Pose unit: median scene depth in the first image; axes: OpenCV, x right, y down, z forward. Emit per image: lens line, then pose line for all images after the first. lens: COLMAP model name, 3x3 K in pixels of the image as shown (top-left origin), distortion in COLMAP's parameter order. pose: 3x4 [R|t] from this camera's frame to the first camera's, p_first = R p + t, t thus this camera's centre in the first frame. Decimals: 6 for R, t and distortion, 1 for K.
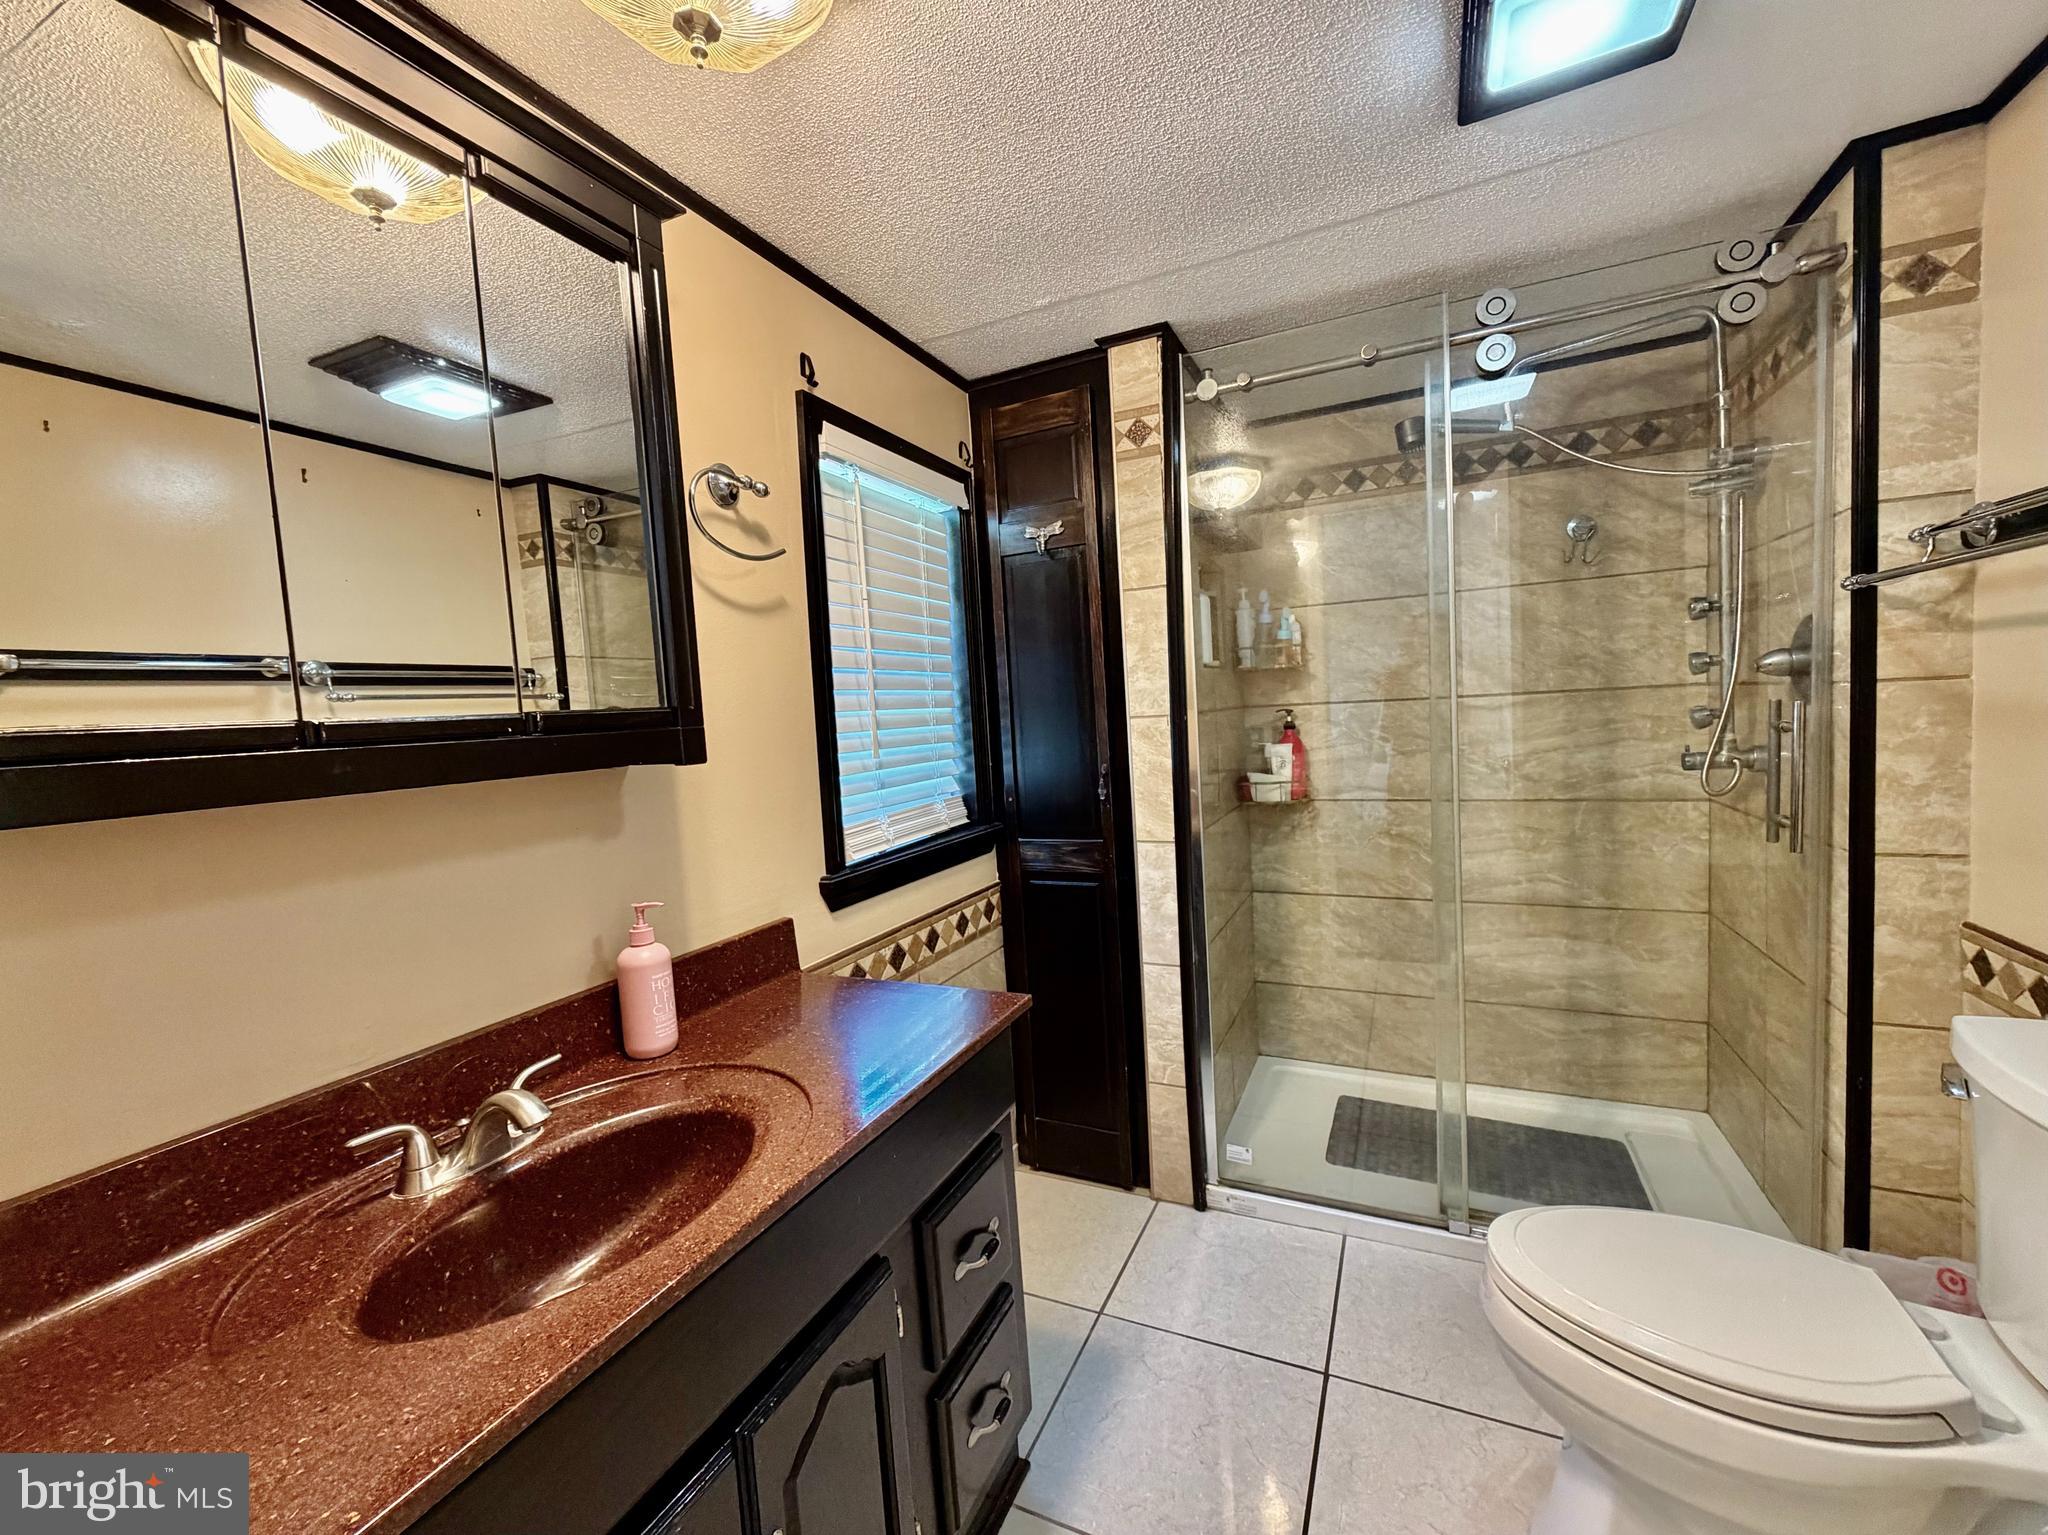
lens RADIAL K [[818.3, 0, 1031.8], [0, 818.3, 768.9], [0, 0, 1]] dist [0.000752, -0.000183]
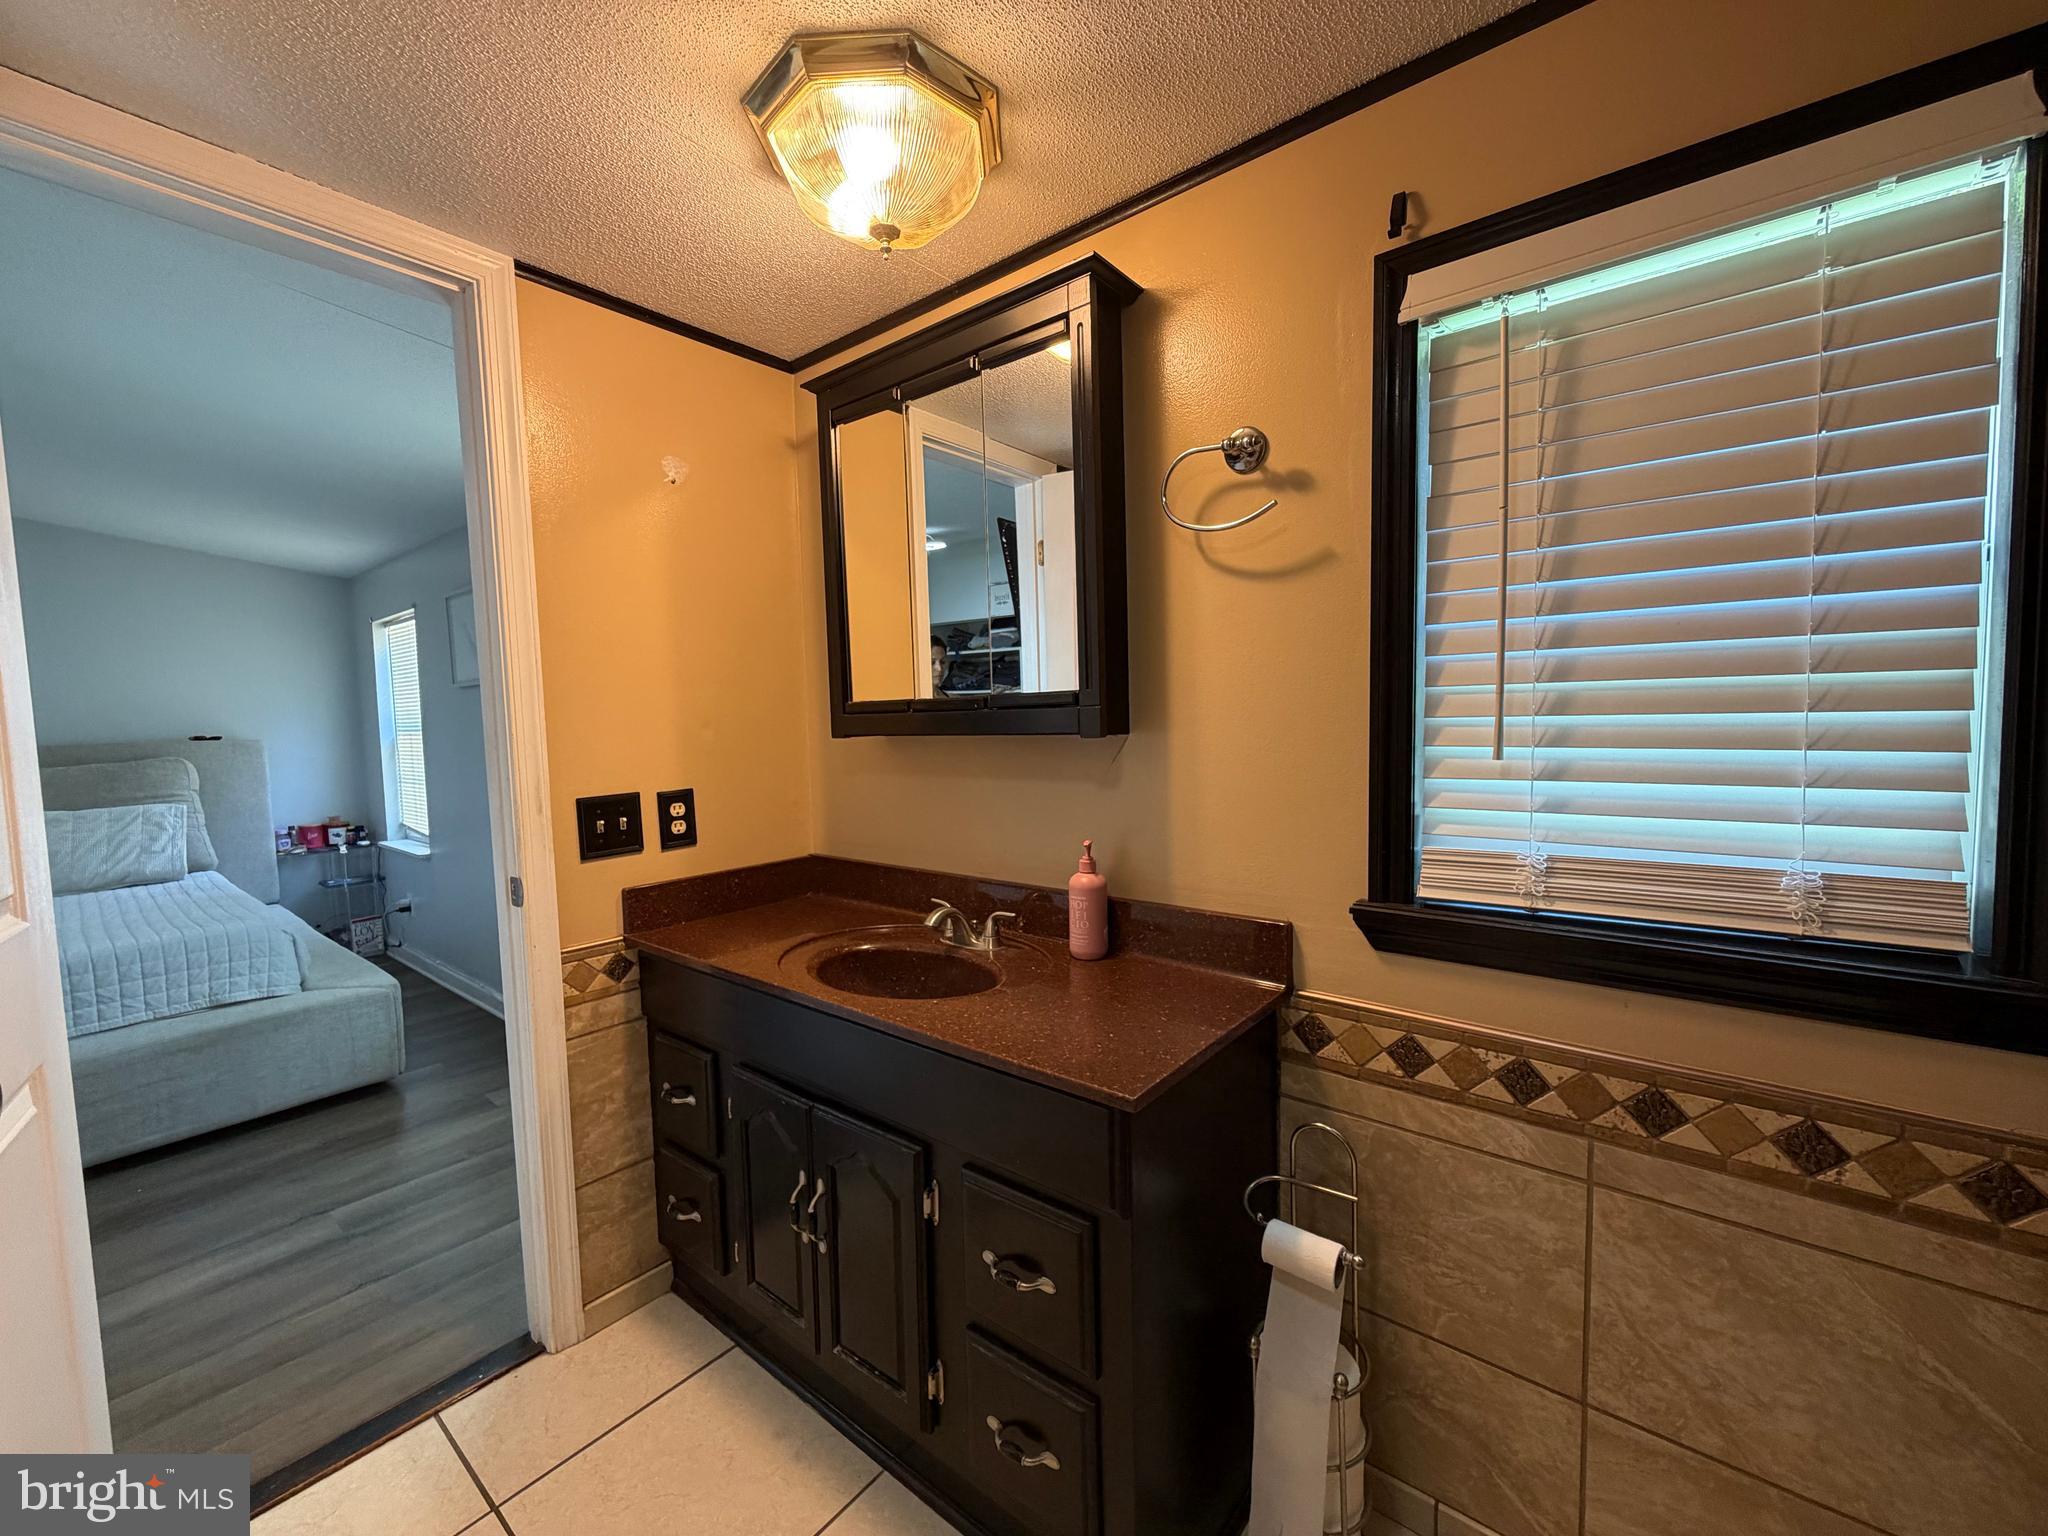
lens RADIAL K [[818.3, 0, 1031.8], [0, 818.3, 769.4], [0, 0, 1]] dist [0.000752, -0.000183]
pose [[-0.233842, 0.130612, -0.963462, 0.554609], [-0.027624, 0.989643, 0.140865, -0.092809], [0.971882, 0.059555, -0.227812, 0.864686]]
